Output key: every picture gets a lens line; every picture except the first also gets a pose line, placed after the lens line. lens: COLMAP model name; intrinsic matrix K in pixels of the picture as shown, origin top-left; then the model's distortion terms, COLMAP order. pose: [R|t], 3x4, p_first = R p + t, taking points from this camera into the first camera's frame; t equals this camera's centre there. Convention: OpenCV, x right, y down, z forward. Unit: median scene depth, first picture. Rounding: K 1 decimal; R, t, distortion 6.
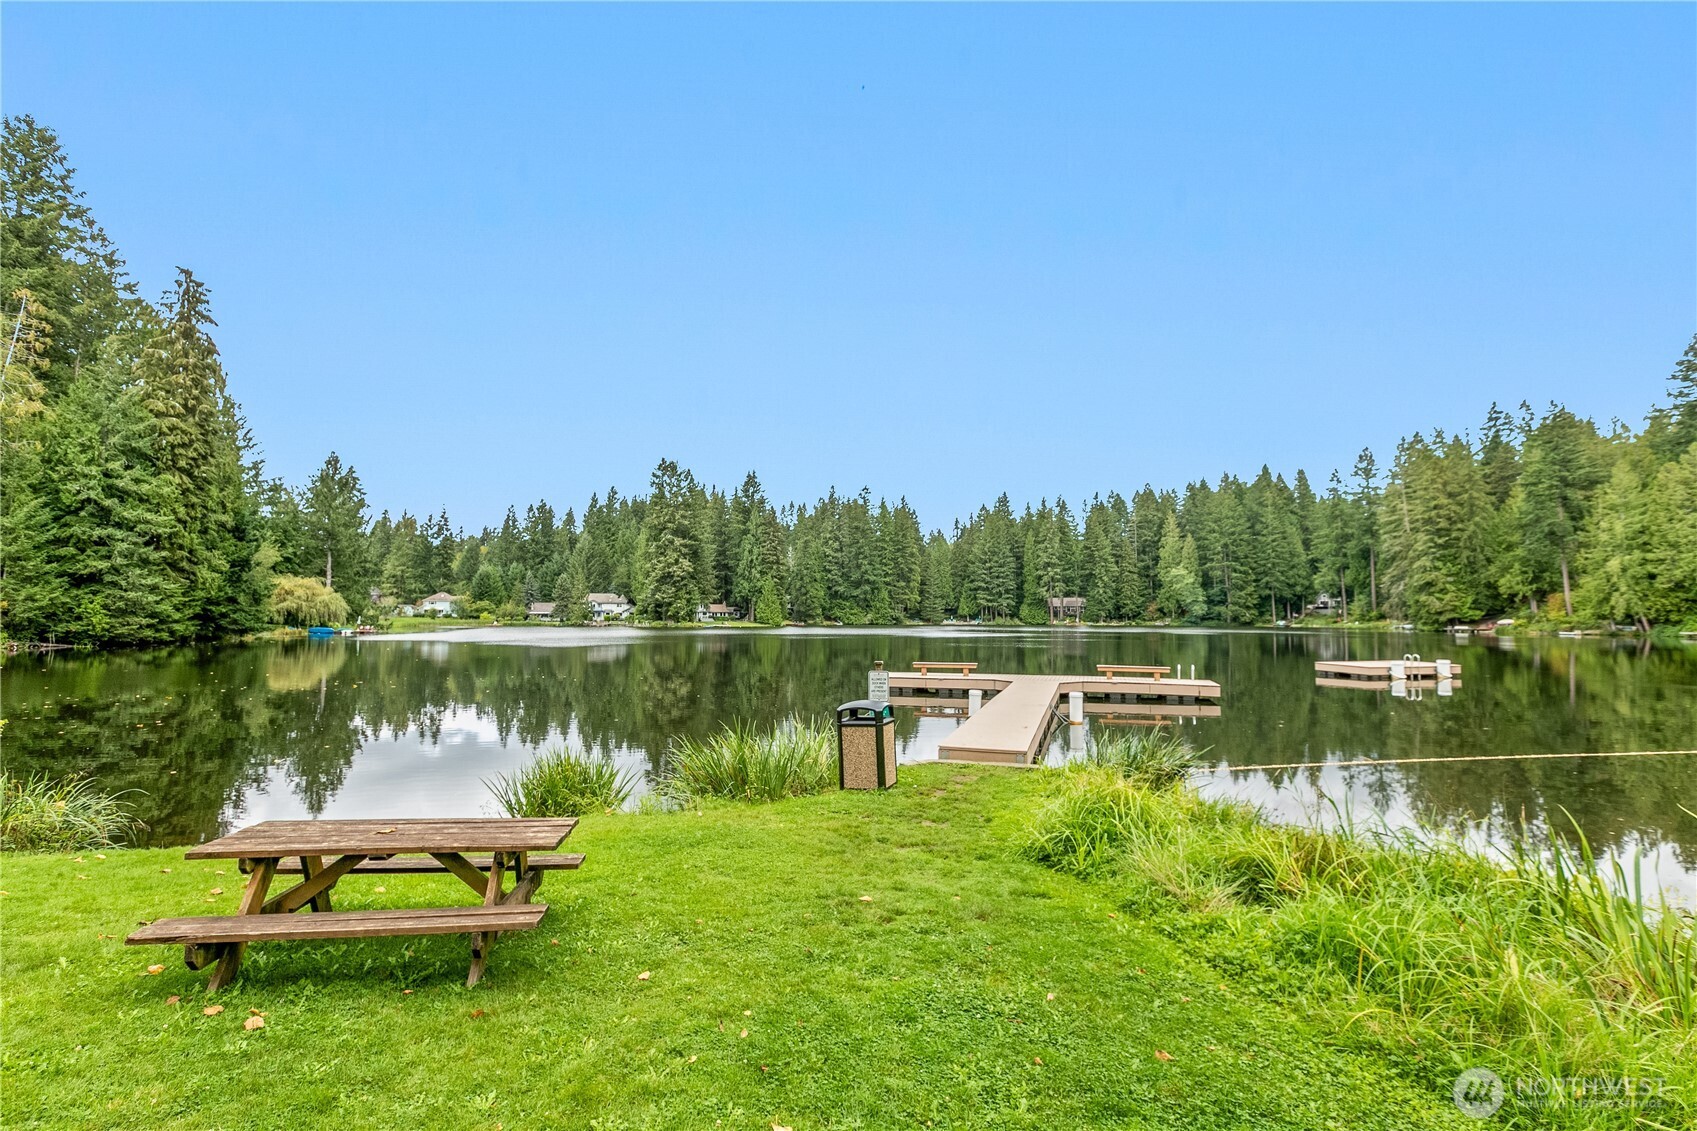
lens RADIAL K [[761.6, 0, 849.1], [0, 761.6, 489.2], [0, 0, 1]] dist [0.000862, -0.000071]
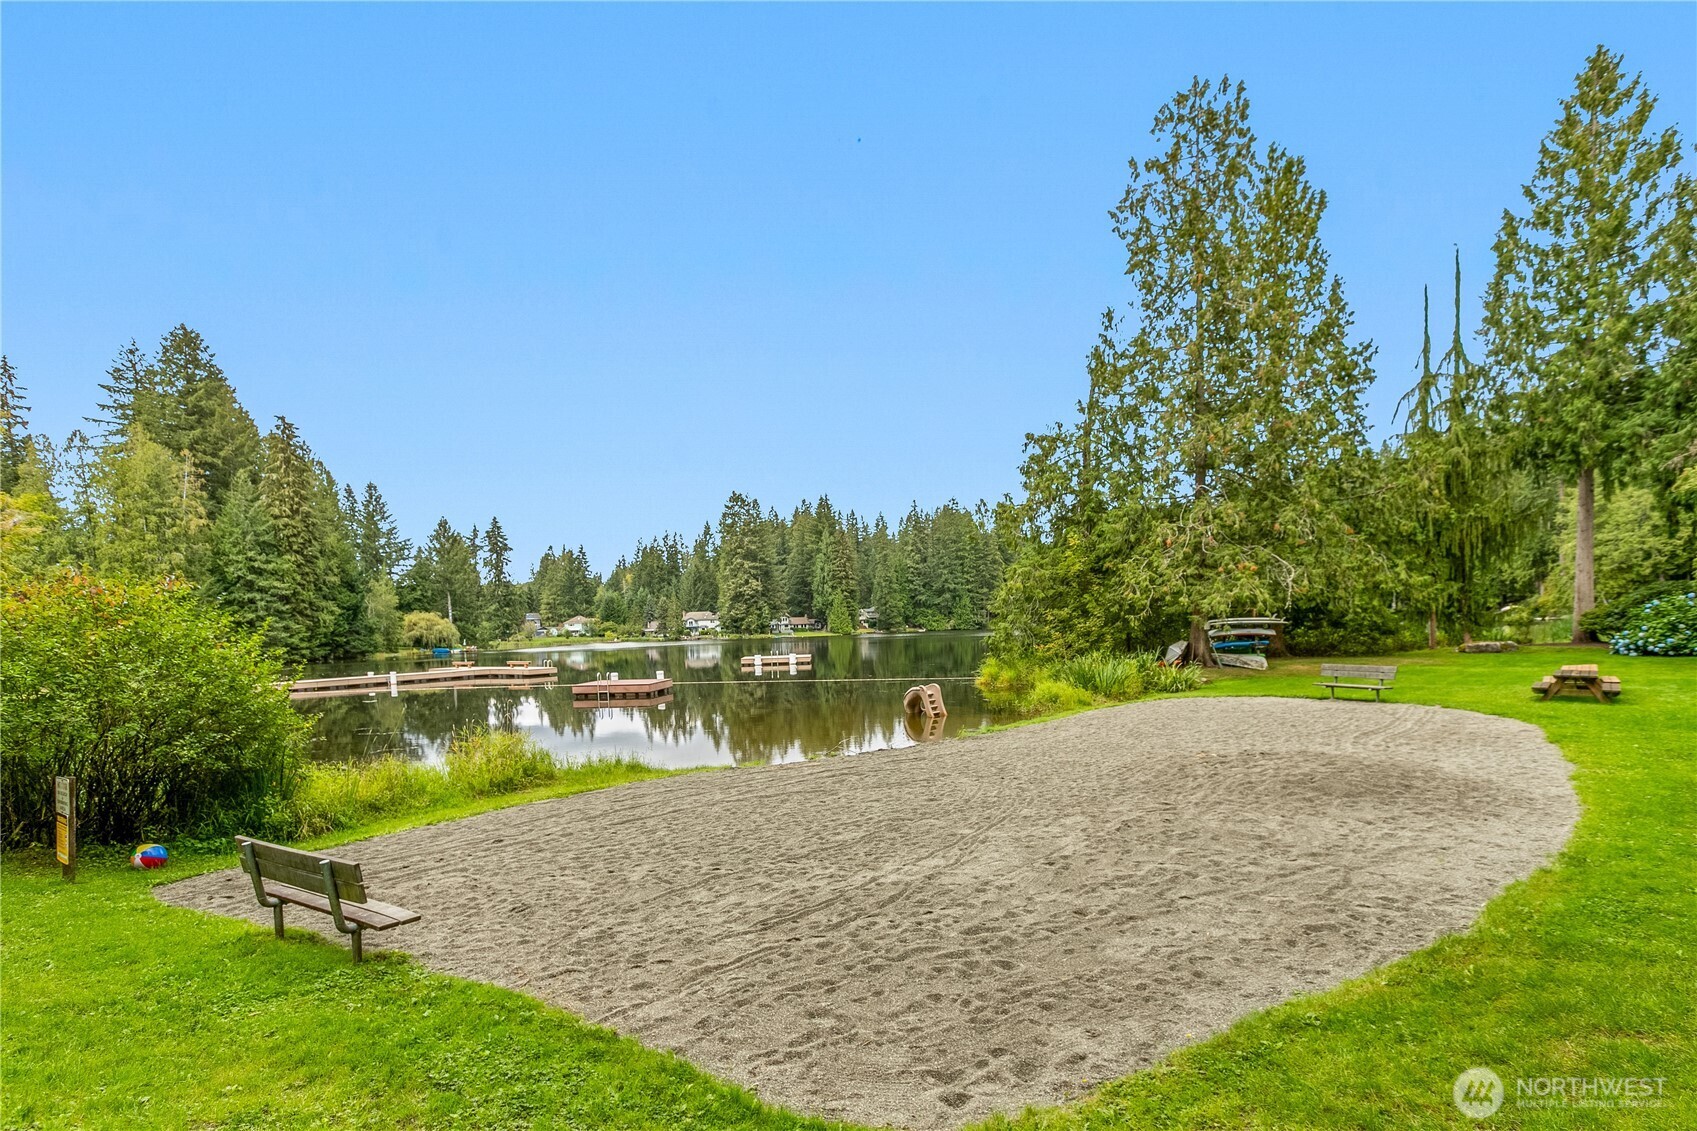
lens RADIAL K [[778.2, 0, 841.4], [0, 778.2, 589.2], [0, 0, 1]] dist [0.001959, 0.000289]
pose [[0.967988, -0.045821, -0.246780, 0.201406], [0.075542, 0.990794, 0.112345, -0.015156], [0.239360, -0.127391, 0.962537, -0.091105]]
